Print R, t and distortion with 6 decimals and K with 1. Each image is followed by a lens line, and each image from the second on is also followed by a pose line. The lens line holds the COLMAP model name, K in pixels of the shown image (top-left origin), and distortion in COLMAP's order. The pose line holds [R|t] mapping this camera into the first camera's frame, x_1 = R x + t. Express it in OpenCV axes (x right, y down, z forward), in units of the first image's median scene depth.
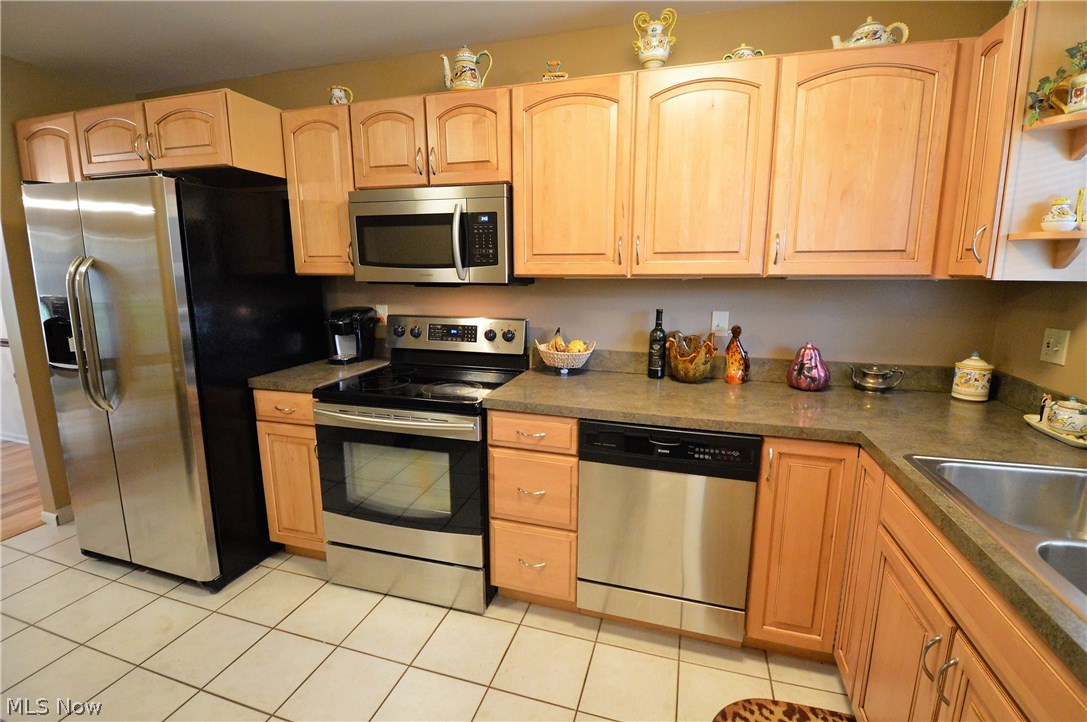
lens RADIAL K [[480.3, 0, 545.6], [0, 480.3, 357.3], [0, 0, 1]] dist [0.024401, -0.026746]
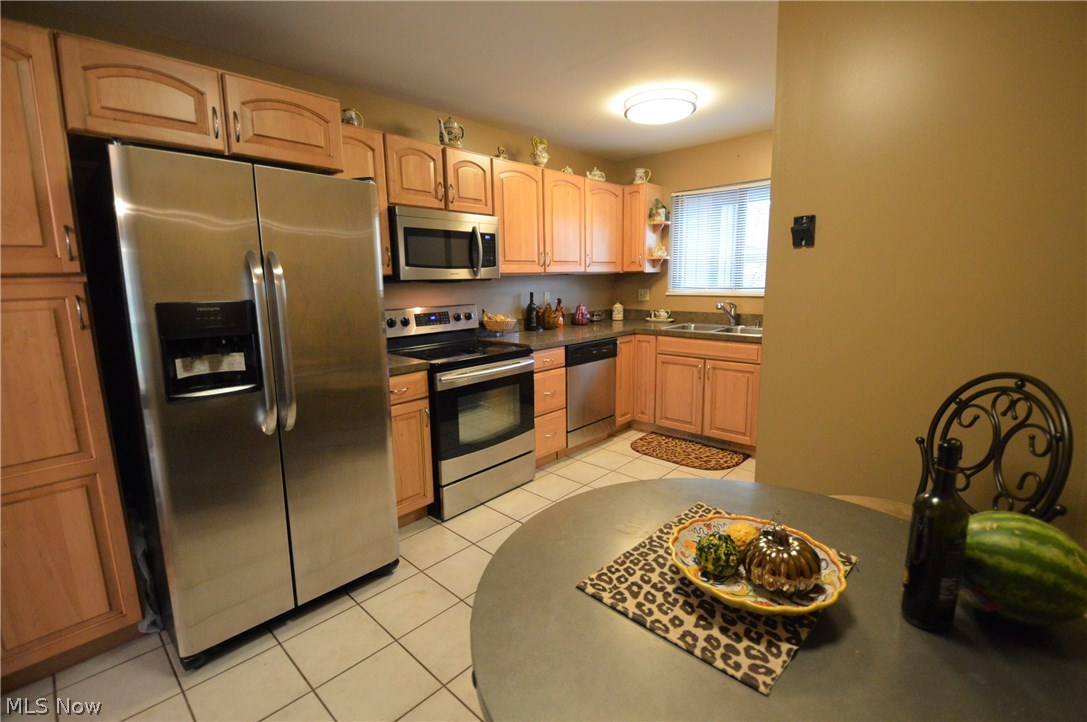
lens RADIAL K [[480.3, 0, 545.6], [0, 480.3, 357.3], [0, 0, 1]] dist [0.024401, -0.026746]
pose [[0.437919, -0.157835, 0.885051, -1.535623], [0.178418, 0.980144, 0.086512, -0.008590], [-0.881132, 0.120024, 0.457384, 0.173778]]
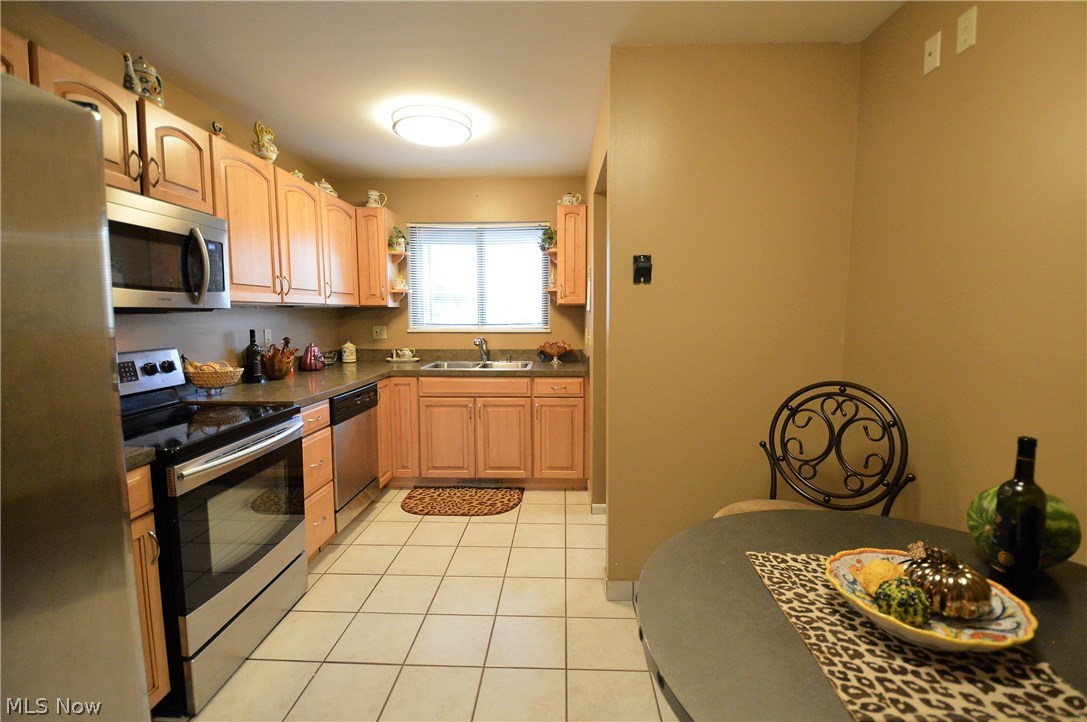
lens RADIAL K [[480.3, 0, 545.6], [0, 480.3, 357.3], [0, 0, 1]] dist [0.024401, -0.026746]
pose [[-0.256631, -0.090052, 0.962305, -1.381011], [0.174802, 0.974906, 0.137848, -0.076145], [-0.950571, 0.203588, -0.234450, 0.629116]]
